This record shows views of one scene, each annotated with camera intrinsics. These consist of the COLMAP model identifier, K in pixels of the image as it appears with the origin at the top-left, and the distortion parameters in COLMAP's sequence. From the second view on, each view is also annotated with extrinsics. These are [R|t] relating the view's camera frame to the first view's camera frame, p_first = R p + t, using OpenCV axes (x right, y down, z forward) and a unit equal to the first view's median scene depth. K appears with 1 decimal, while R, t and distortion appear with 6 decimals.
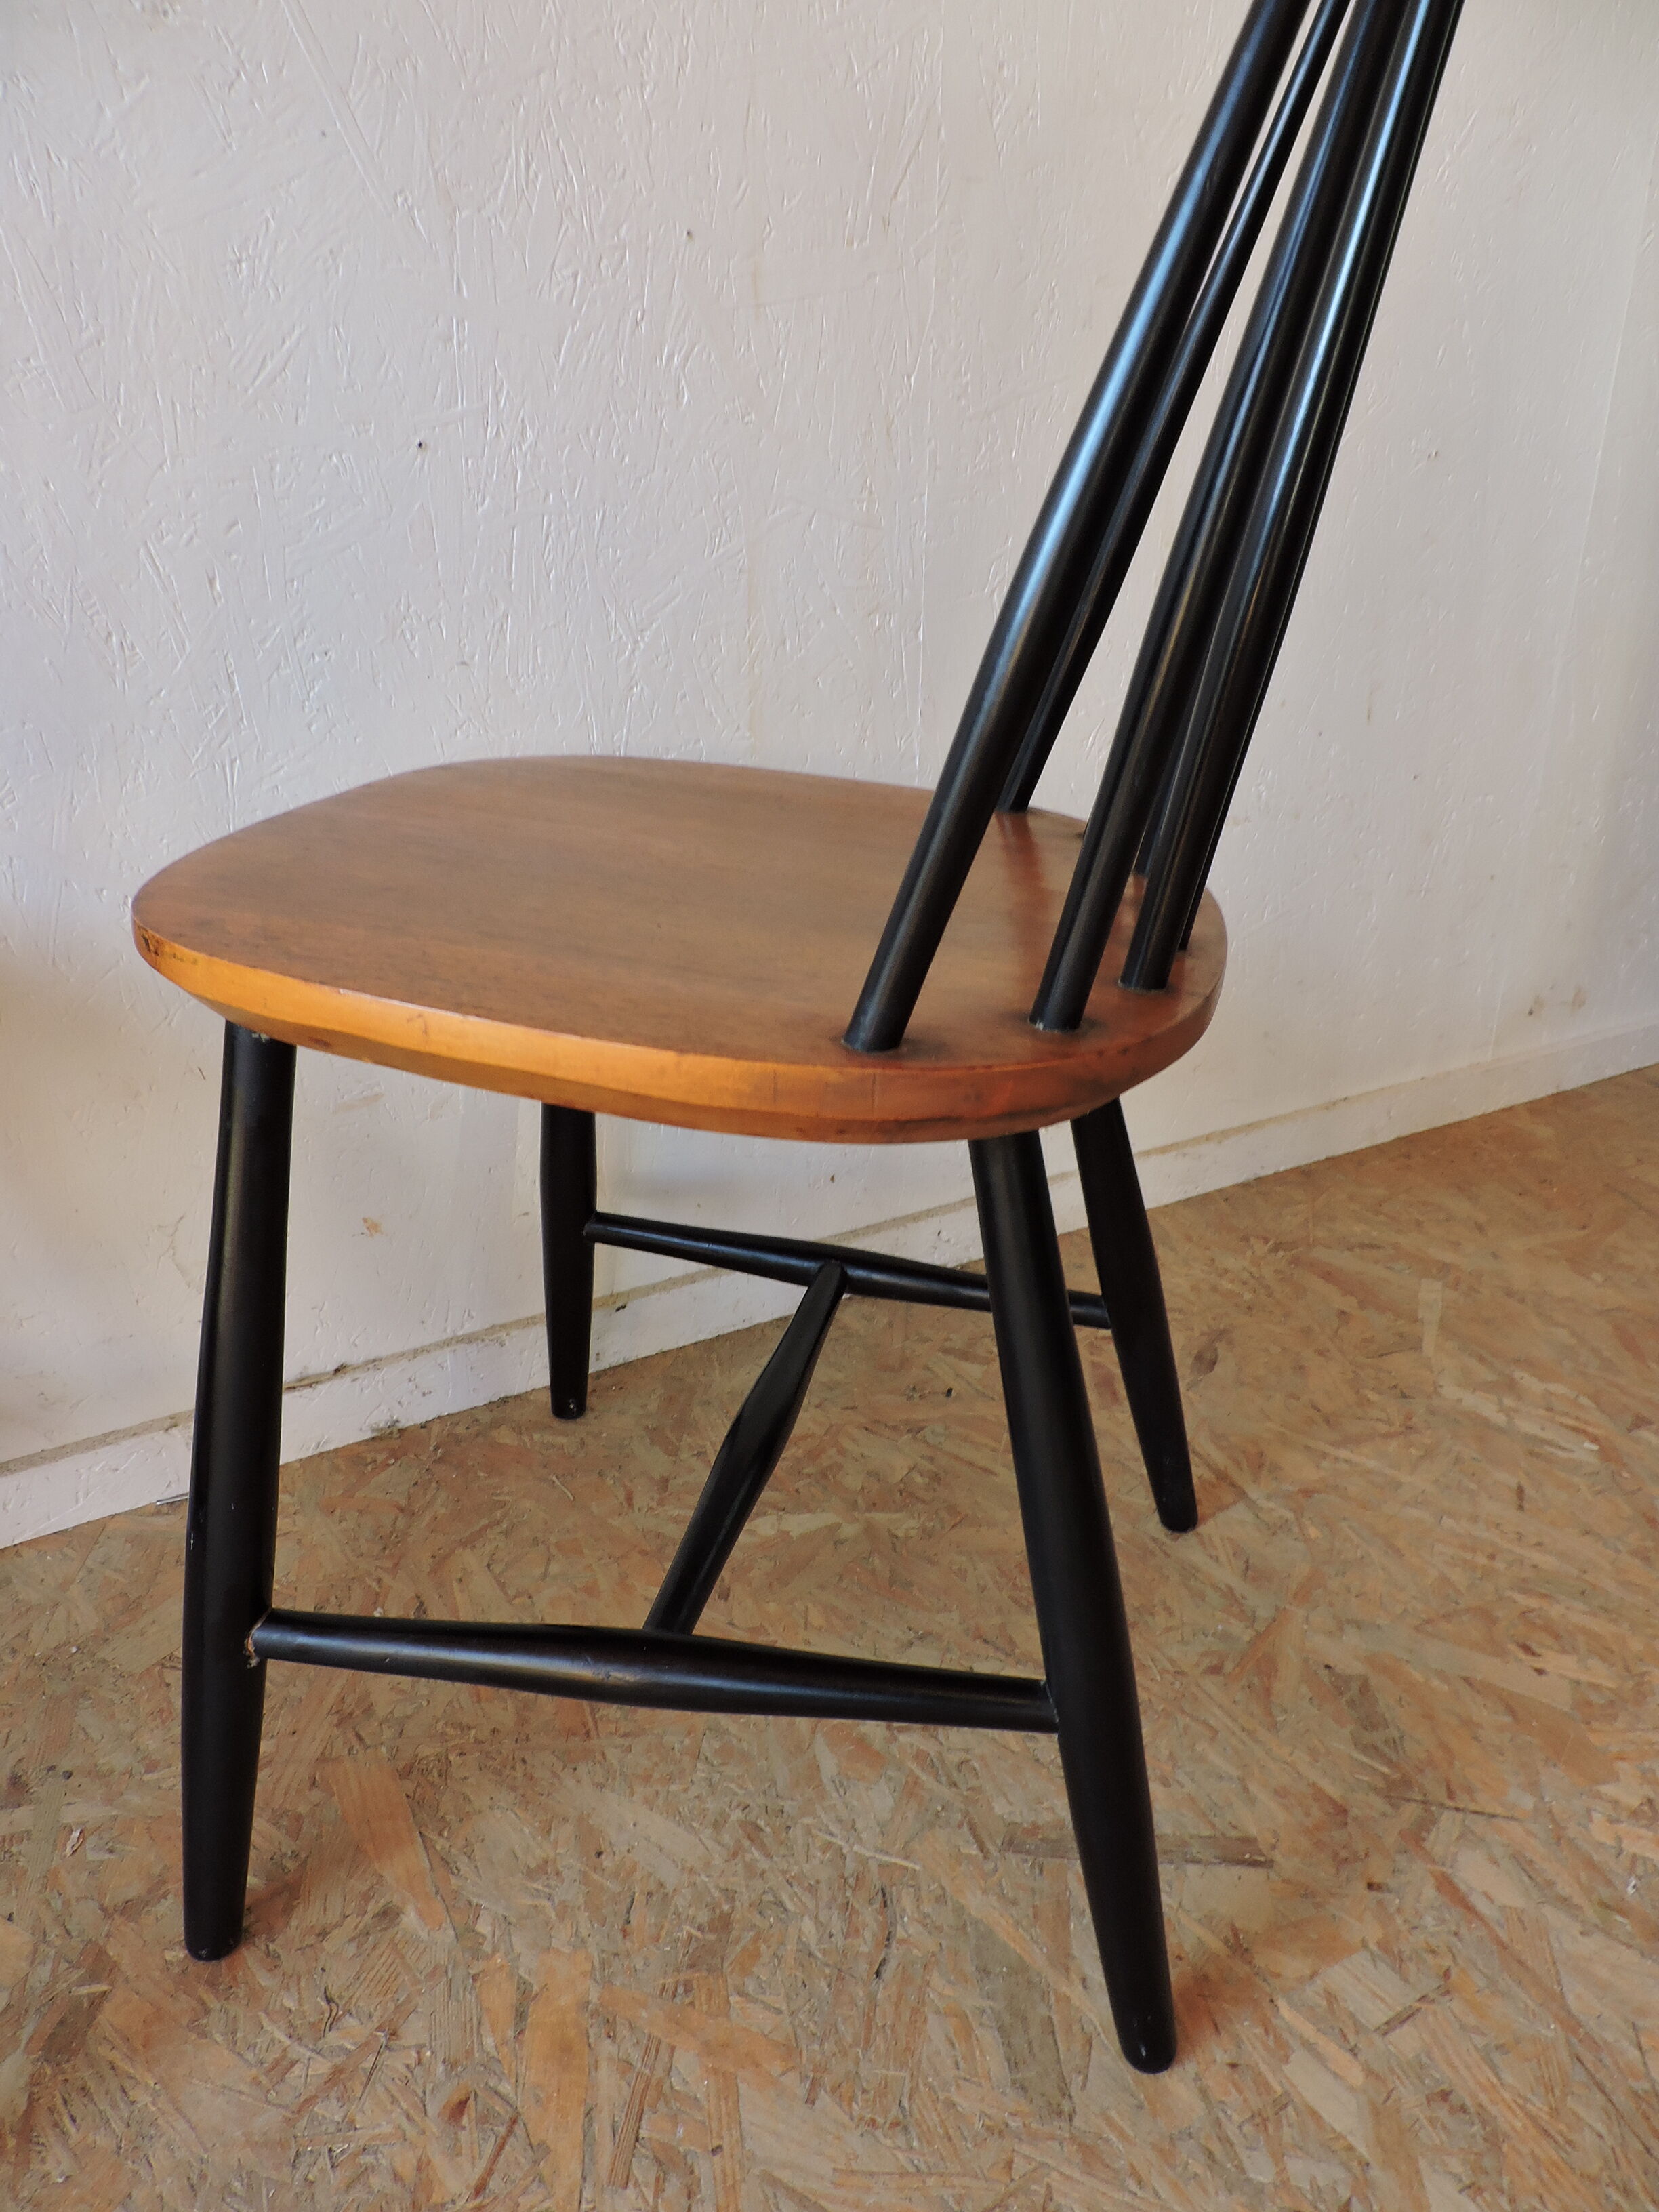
lens RADIAL K [[1569.0, 0, 828.4], [0, 1569.0, 1124.6], [0, 0, 1]] dist [-0.004282, -0.010959]
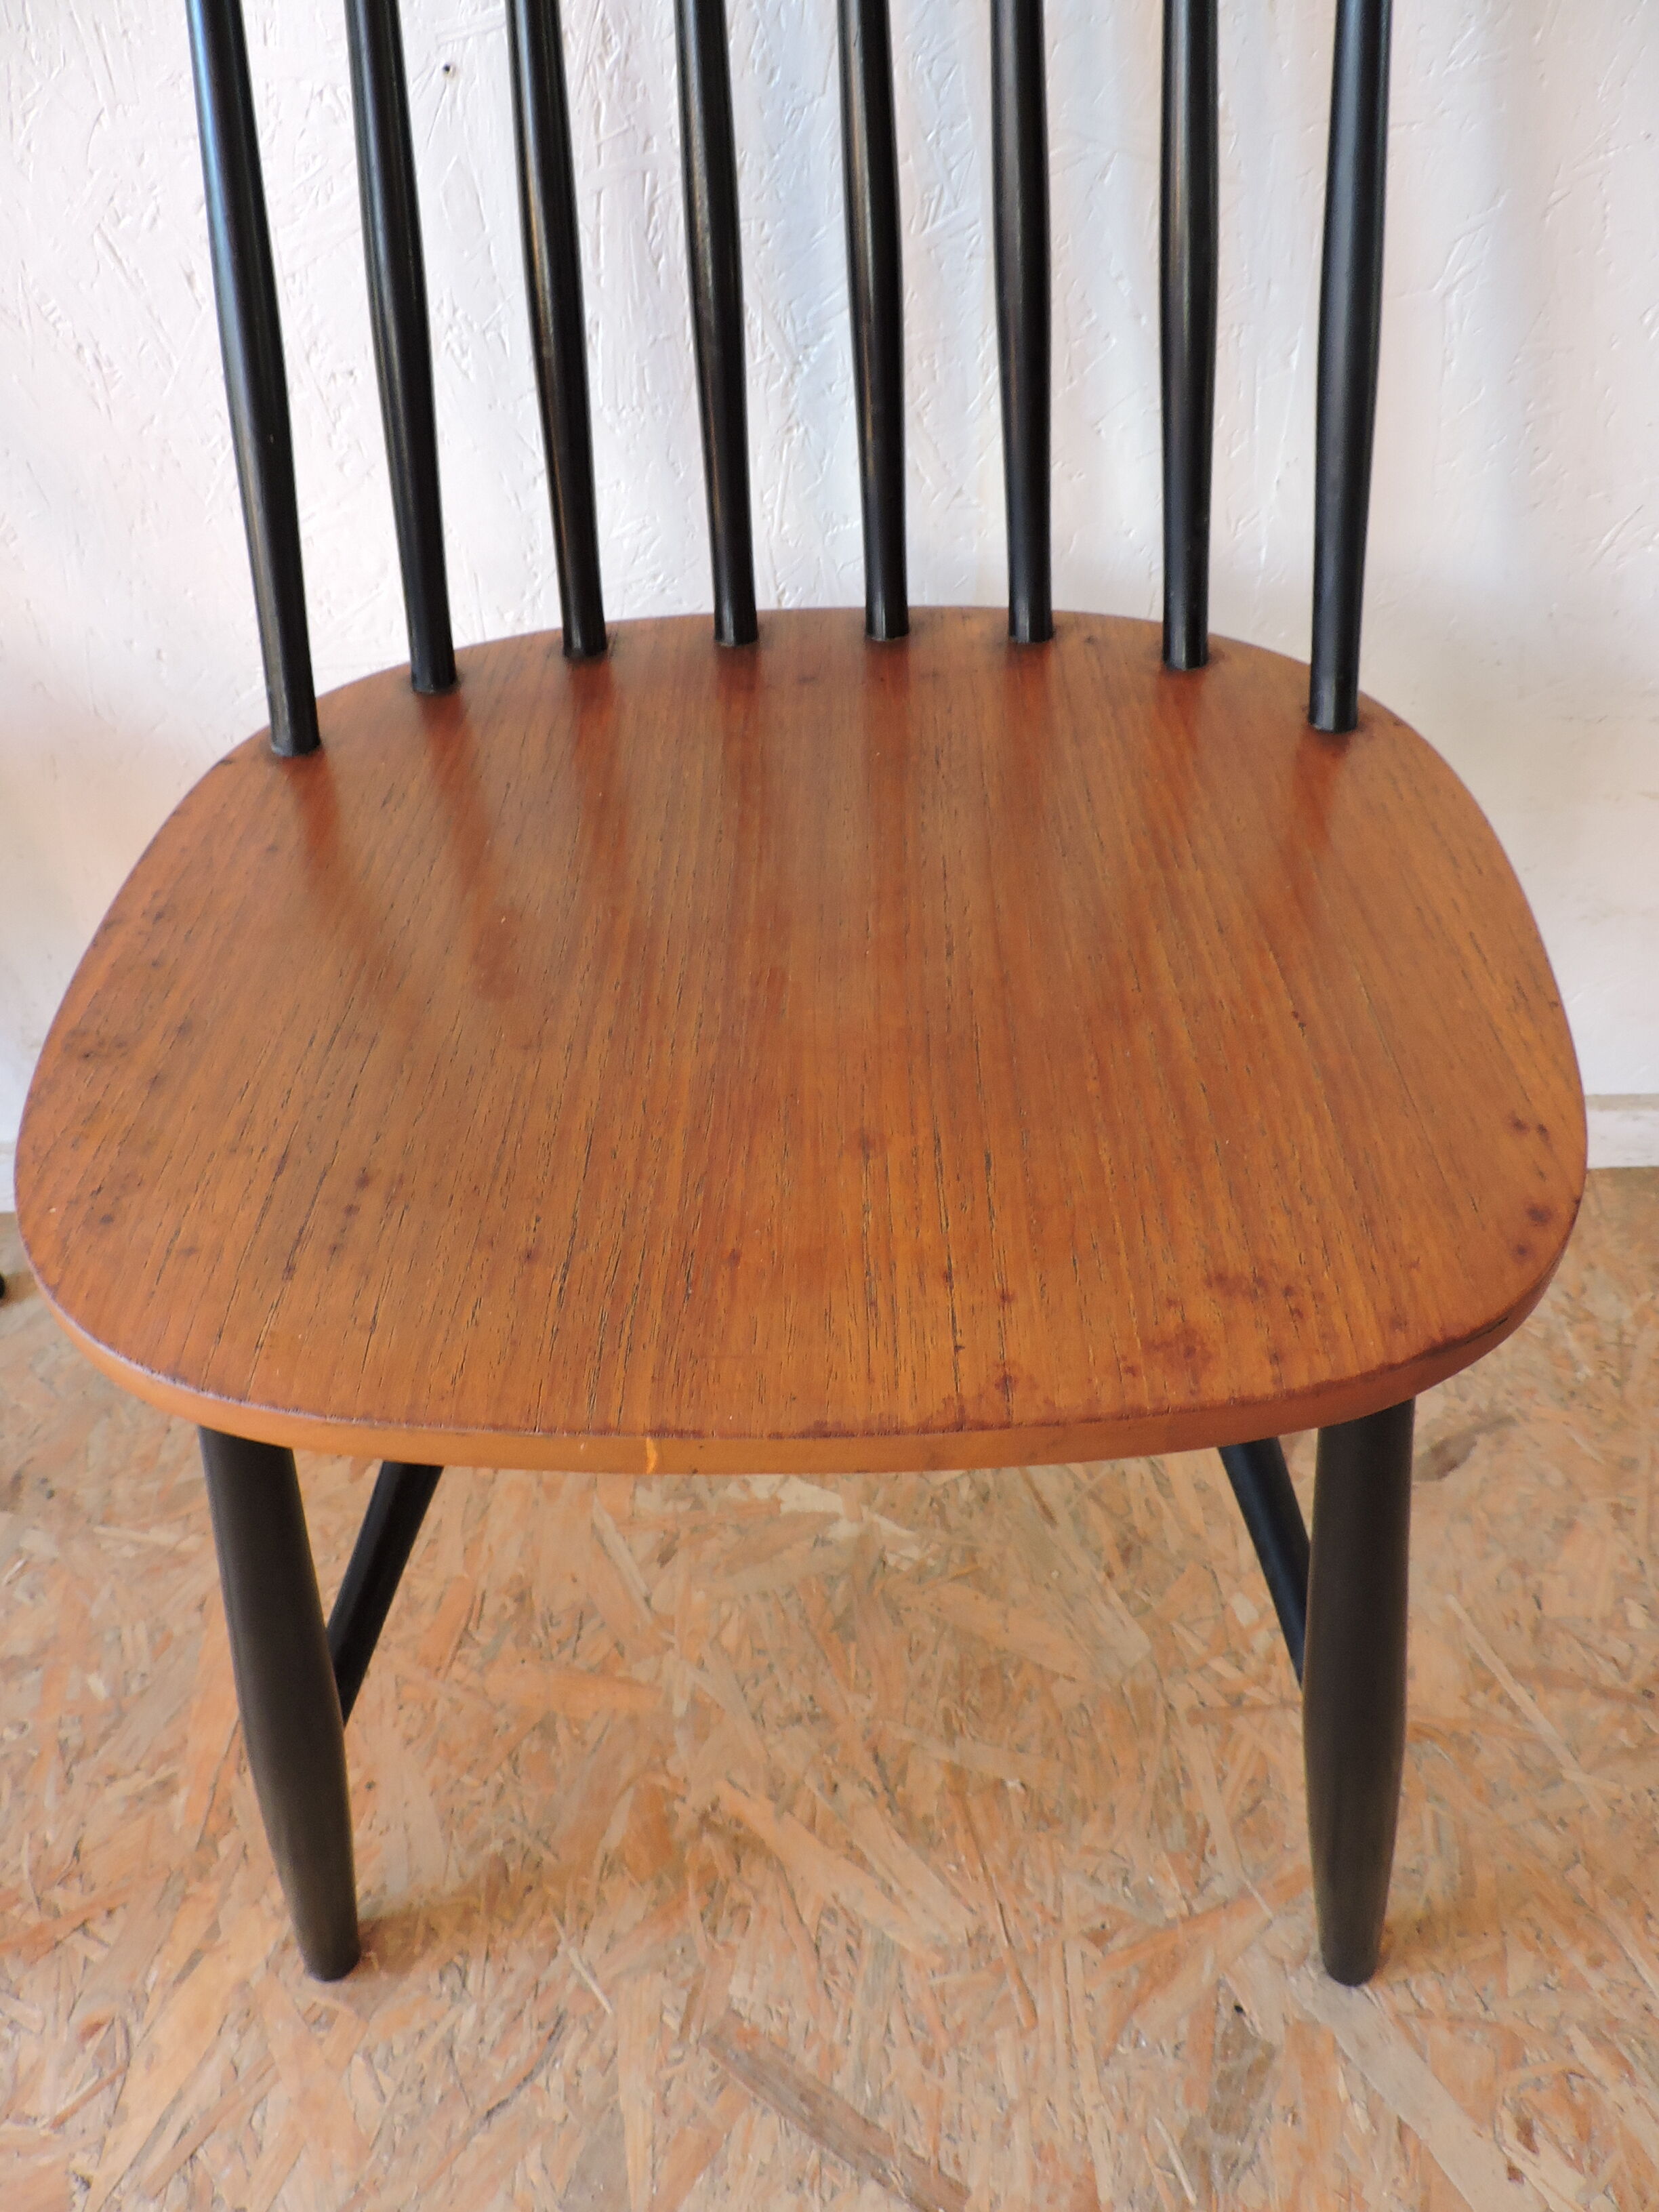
lens RADIAL K [[1565.3, 0, 826.2], [0, 1565.3, 1119.9], [0, 0, 1]] dist [-0.007317, -0.010029]
pose [[0.860178, 0.332824, -0.386422, 0.315984], [-0.161556, 0.896503, 0.412531, -0.357324], [0.483729, -0.292421, 0.824922, 0.422751]]
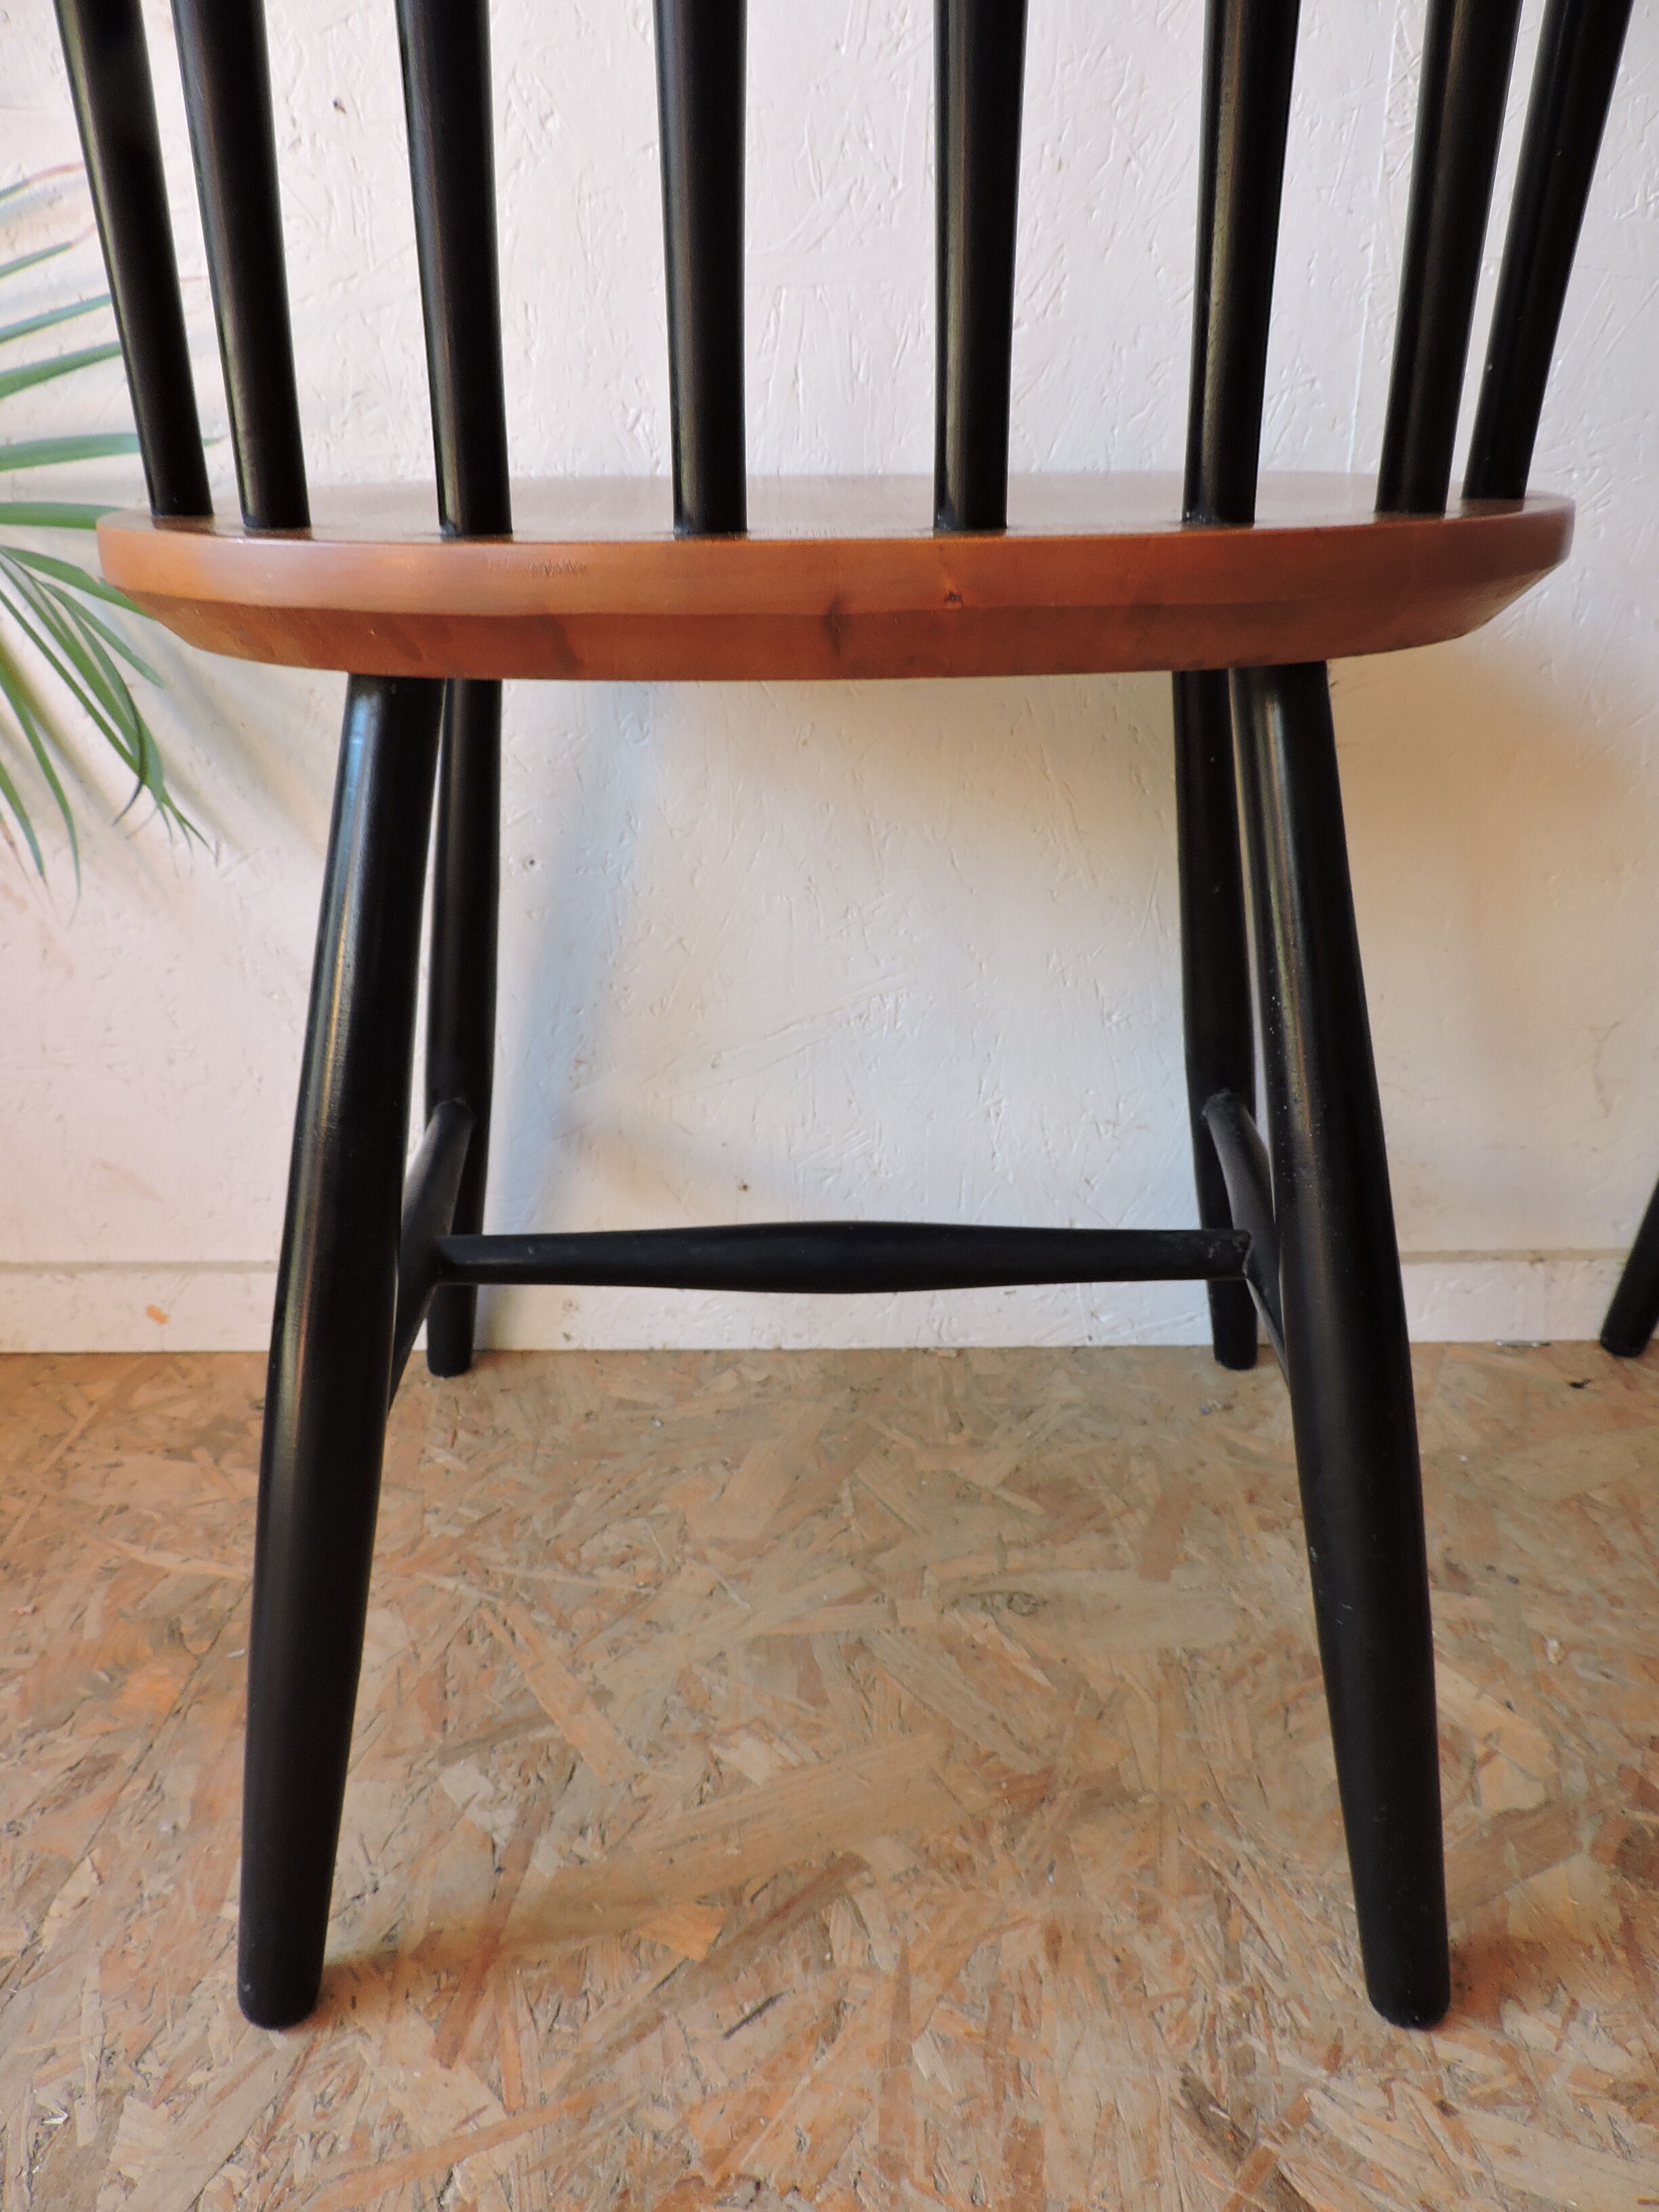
lens RADIAL K [[1570.9, 0, 828.5], [0, 1570.9, 1112.5], [0, 0, 1]] dist [-0.016406, -0.005408]
pose [[0.862330, 0.168677, -0.477425, -0.434489], [-0.191153, 0.981559, 0.001528, 0.227596], [0.468879, 0.089943, 0.878671, 0.036259]]
